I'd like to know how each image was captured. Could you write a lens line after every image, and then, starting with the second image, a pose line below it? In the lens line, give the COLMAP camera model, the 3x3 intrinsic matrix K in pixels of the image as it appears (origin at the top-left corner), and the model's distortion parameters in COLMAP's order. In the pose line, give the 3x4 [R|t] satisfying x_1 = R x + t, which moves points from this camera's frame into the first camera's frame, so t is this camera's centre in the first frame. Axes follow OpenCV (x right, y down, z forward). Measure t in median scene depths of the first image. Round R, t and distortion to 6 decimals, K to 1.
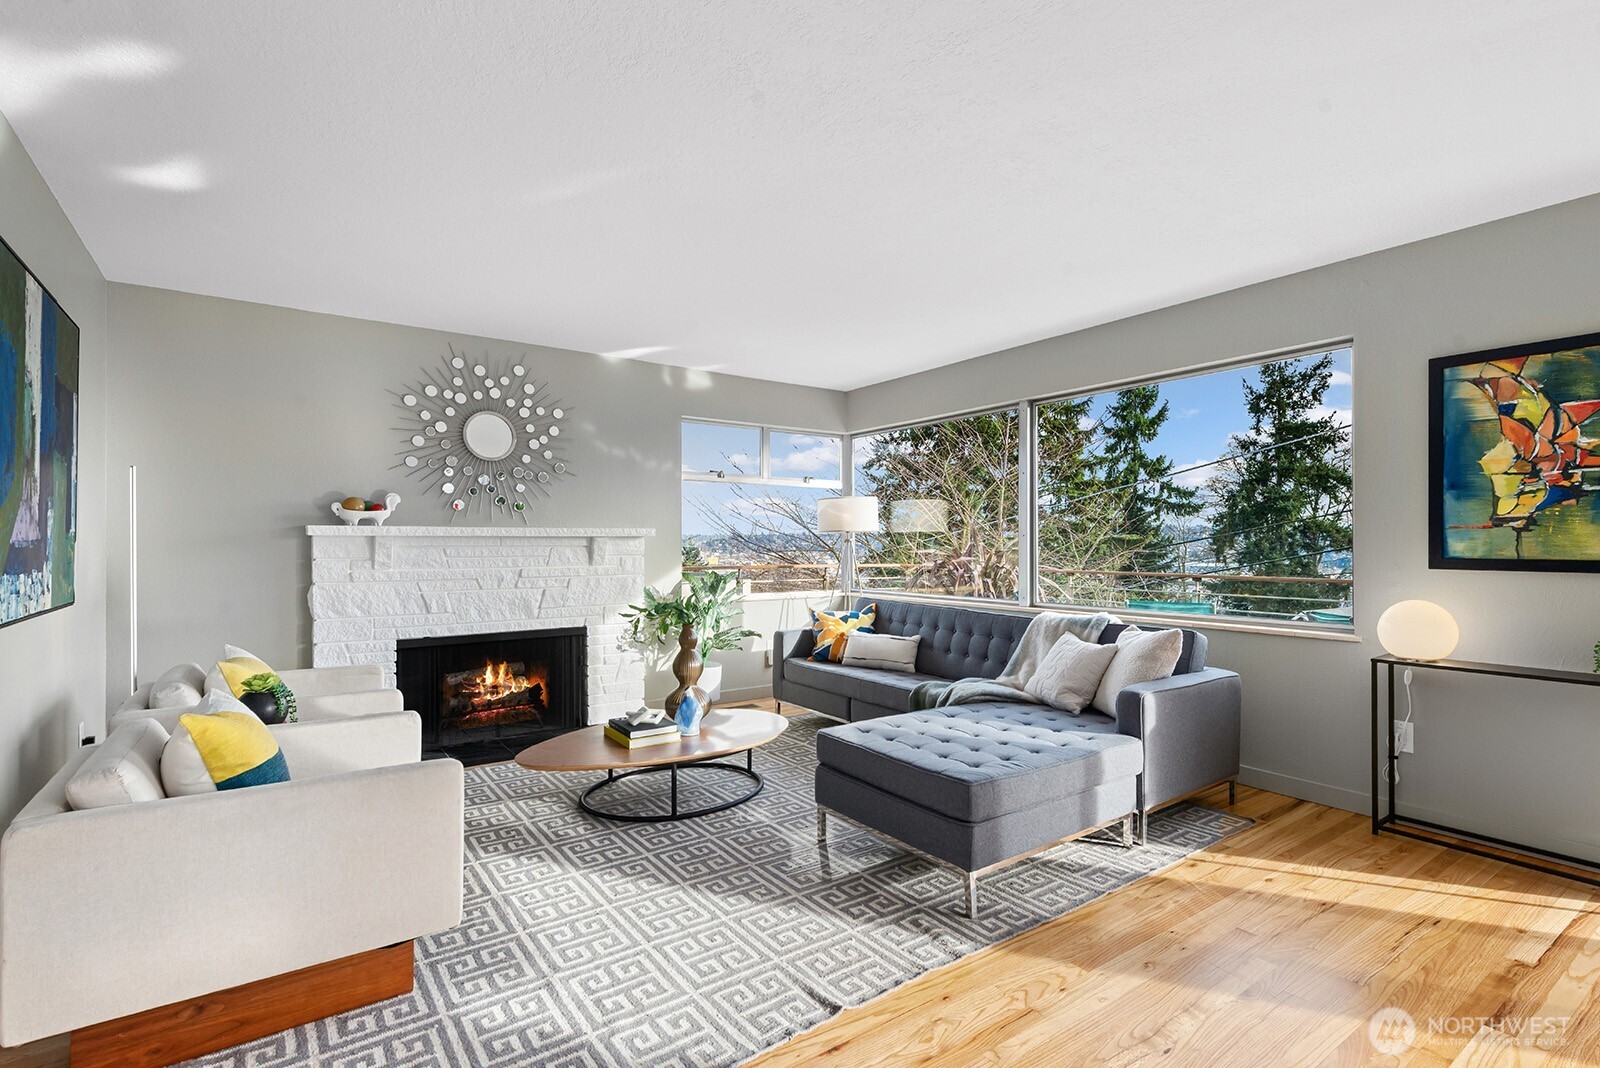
lens RADIAL K [[770.3, 0, 802.9], [0, 770.3, 535.9], [0, 0, 1]] dist [0.012045, -0.002215]
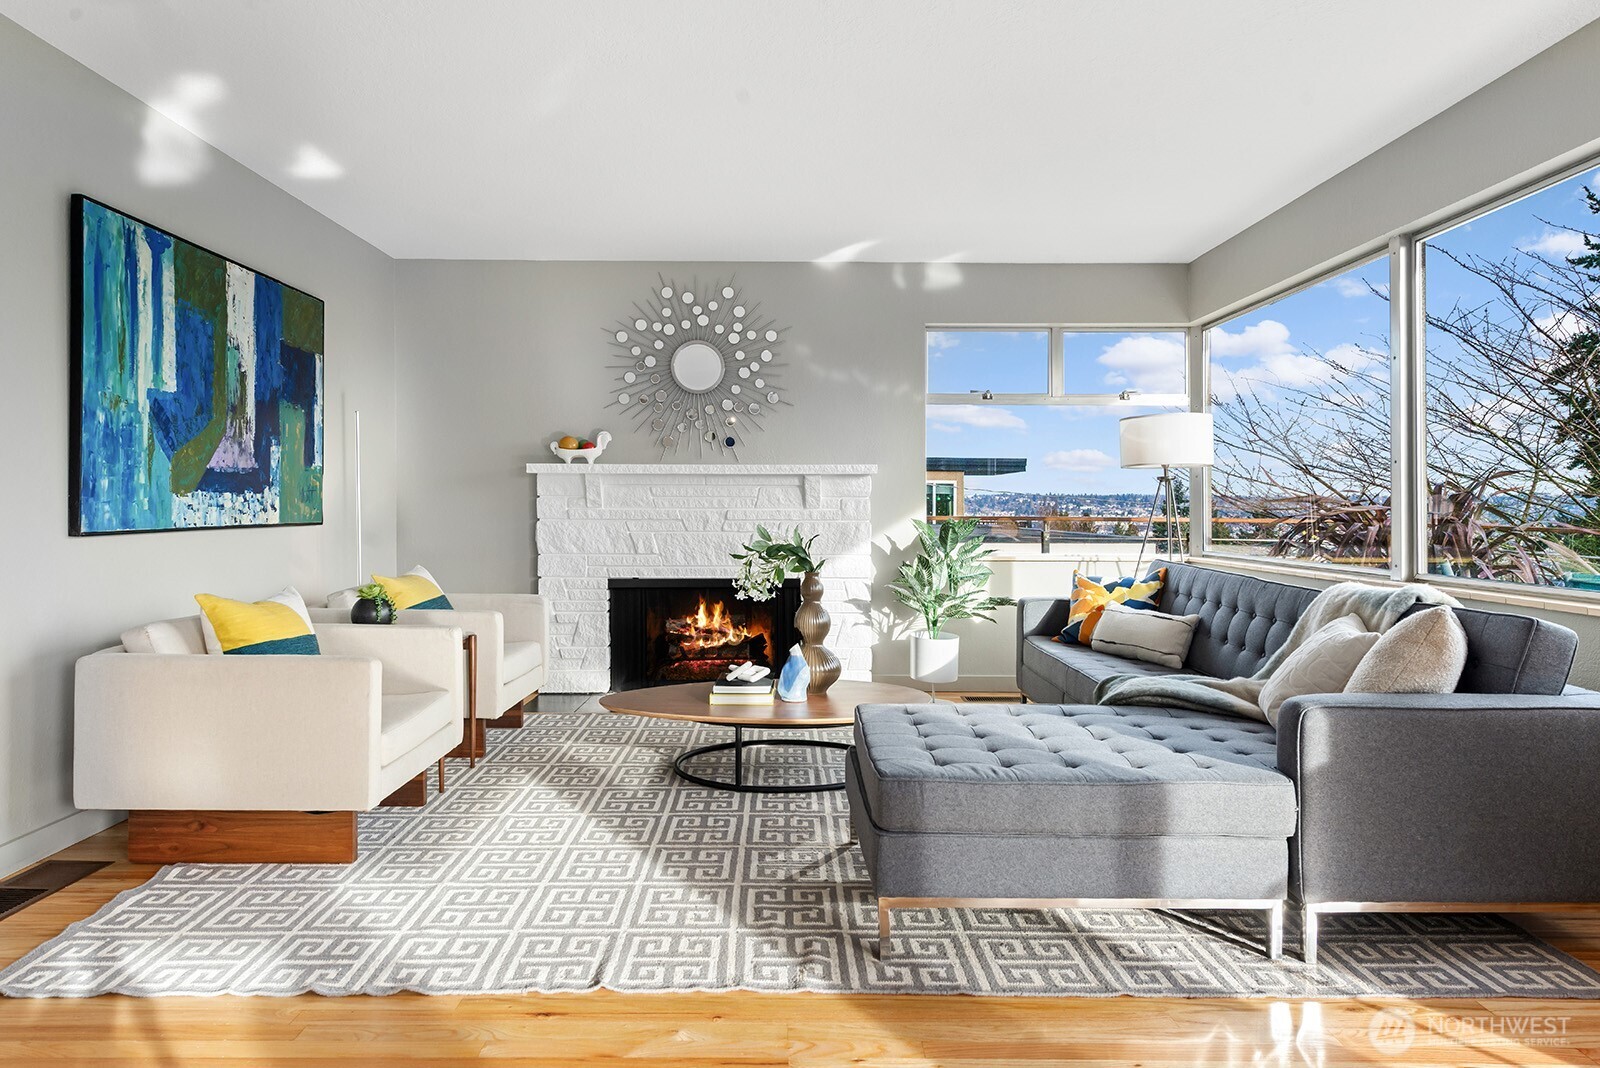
lens RADIAL K [[980.7, 0, 778.1], [0, 980.7, 504.9], [0, 0, 1]] dist [0.025245, -0.008565]
pose [[0.808589, 0.003816, -0.588362, 0.383171], [-0.000863, 0.999986, 0.005300, 0.031628], [0.588373, -0.003778, 0.808581, 0.103210]]
